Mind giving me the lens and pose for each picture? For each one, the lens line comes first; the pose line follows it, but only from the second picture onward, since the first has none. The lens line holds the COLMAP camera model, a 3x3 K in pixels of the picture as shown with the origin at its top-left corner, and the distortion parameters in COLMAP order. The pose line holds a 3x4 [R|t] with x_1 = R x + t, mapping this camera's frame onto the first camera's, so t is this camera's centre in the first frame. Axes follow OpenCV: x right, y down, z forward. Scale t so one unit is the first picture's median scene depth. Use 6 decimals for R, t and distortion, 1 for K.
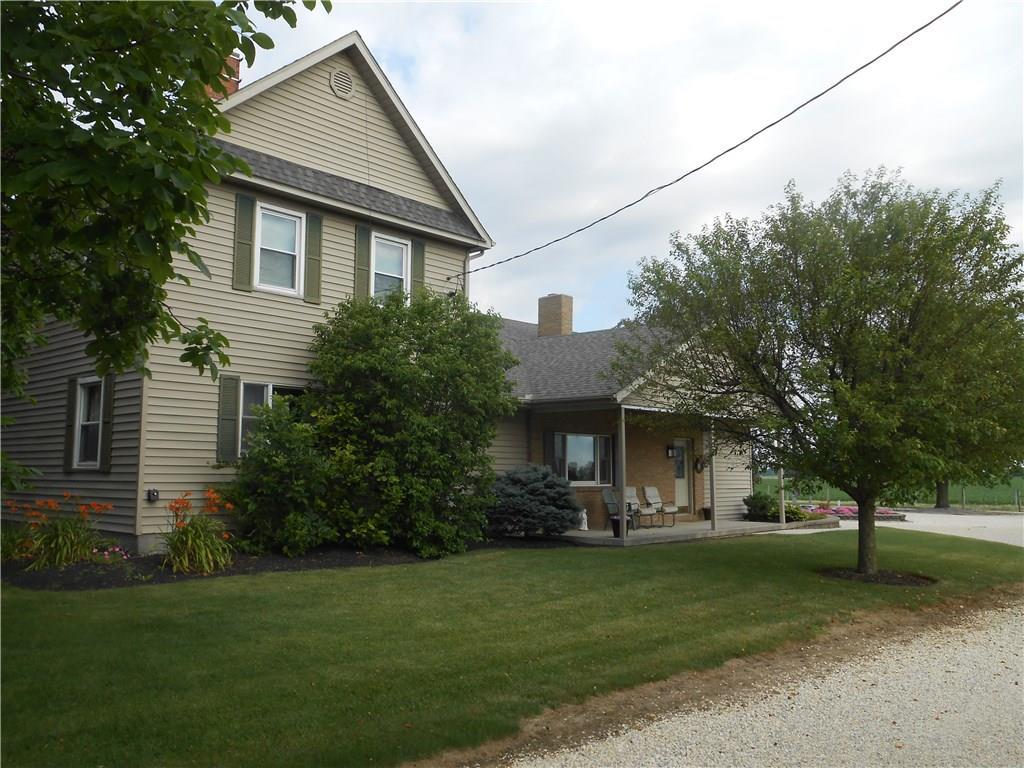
lens RADIAL K [[877.9, 0, 512.0], [0, 877.9, 384.0], [0, 0, 1]] dist [-0.000520, -0.000111]
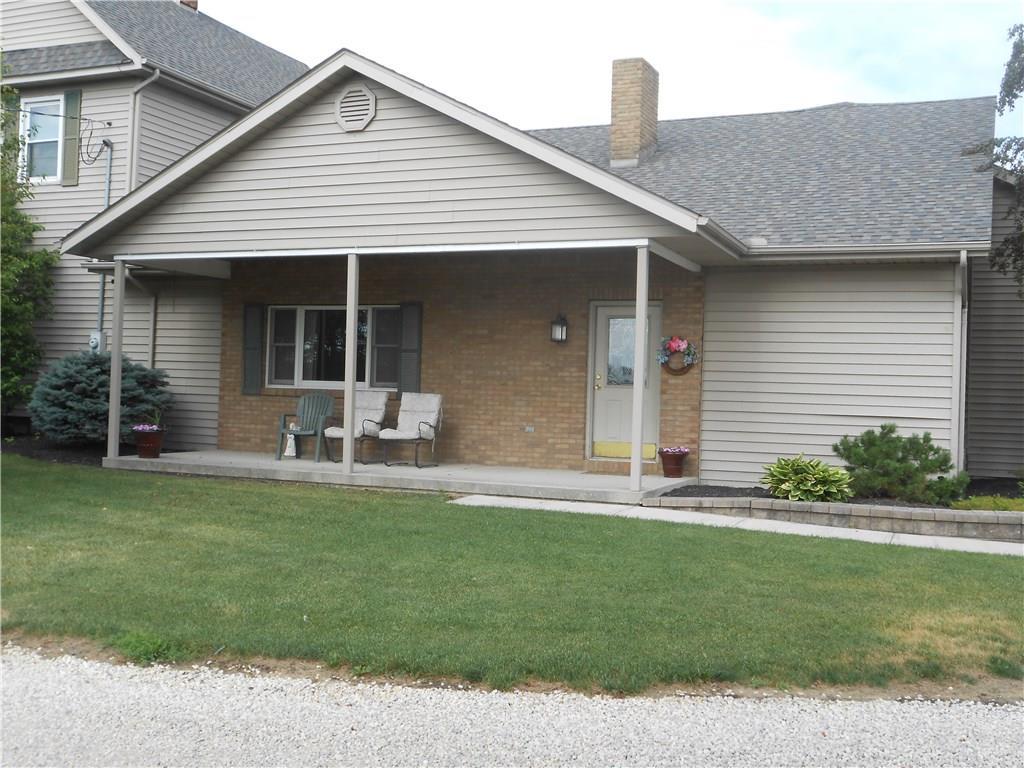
lens RADIAL K [[1126.1, 0, 512.0], [0, 1126.1, 384.0], [0, 0, 1]] dist [-0.021552, 0.016612]
pose [[0.324663, -0.005899, -0.945811, 1.041688], [0.066479, 0.997650, 0.016597, 0.127564], [0.943491, -0.068265, 0.324292, 1.024858]]
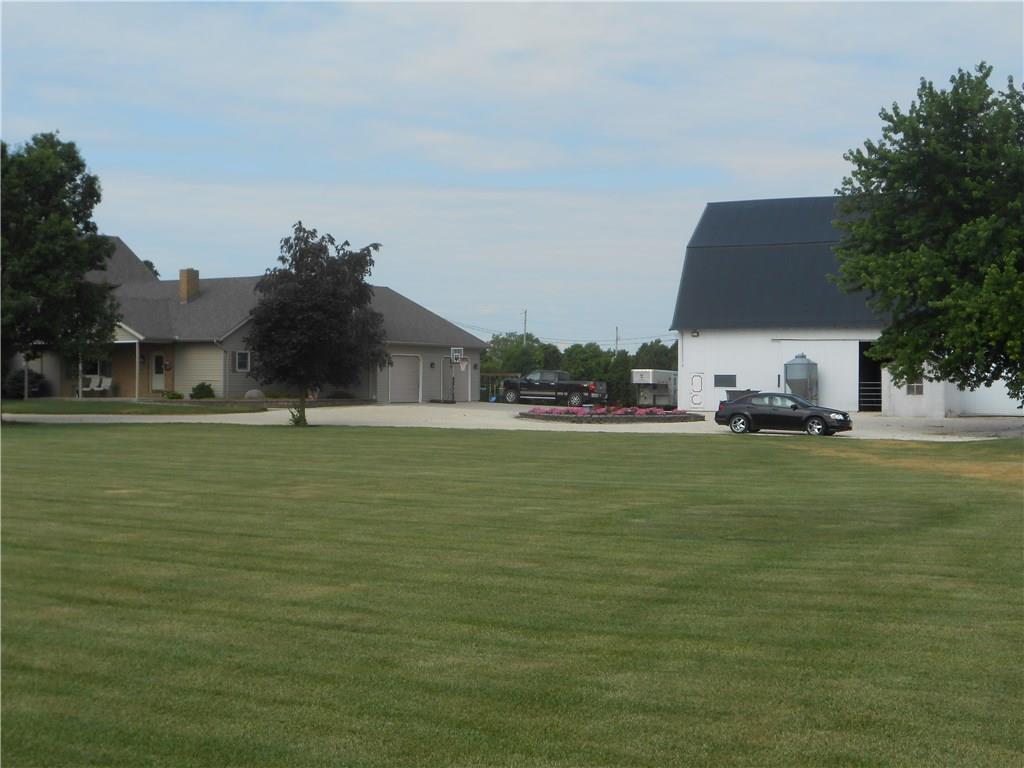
lens RADIAL K [[1470.3, 0, 512.0], [0, 1470.3, 384.0], [0, 0, 1]] dist [-0.003635, -0.006875]
pose [[0.253948, -0.004036, -0.967209, 4.495684], [0.098433, 0.994907, 0.021693, 0.184786], [0.962196, -0.100714, 0.253052, 1.290142]]
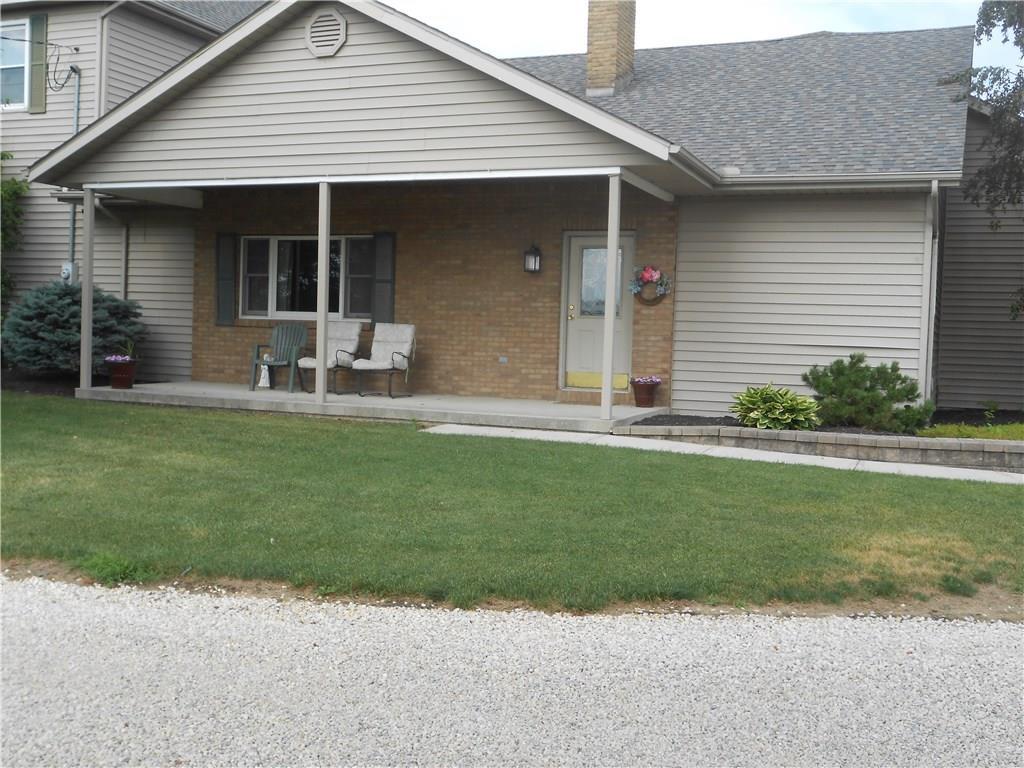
lens RADIAL K [[1126.1, 0, 512.0], [0, 1126.1, 384.0], [0, 0, 1]] dist [-0.021552, 0.016612]
pose [[0.340851, 0.048380, -0.938872, 1.044920], [0.064683, 0.995101, 0.074760, 0.131801], [0.937890, -0.086211, 0.336052, 1.029439]]
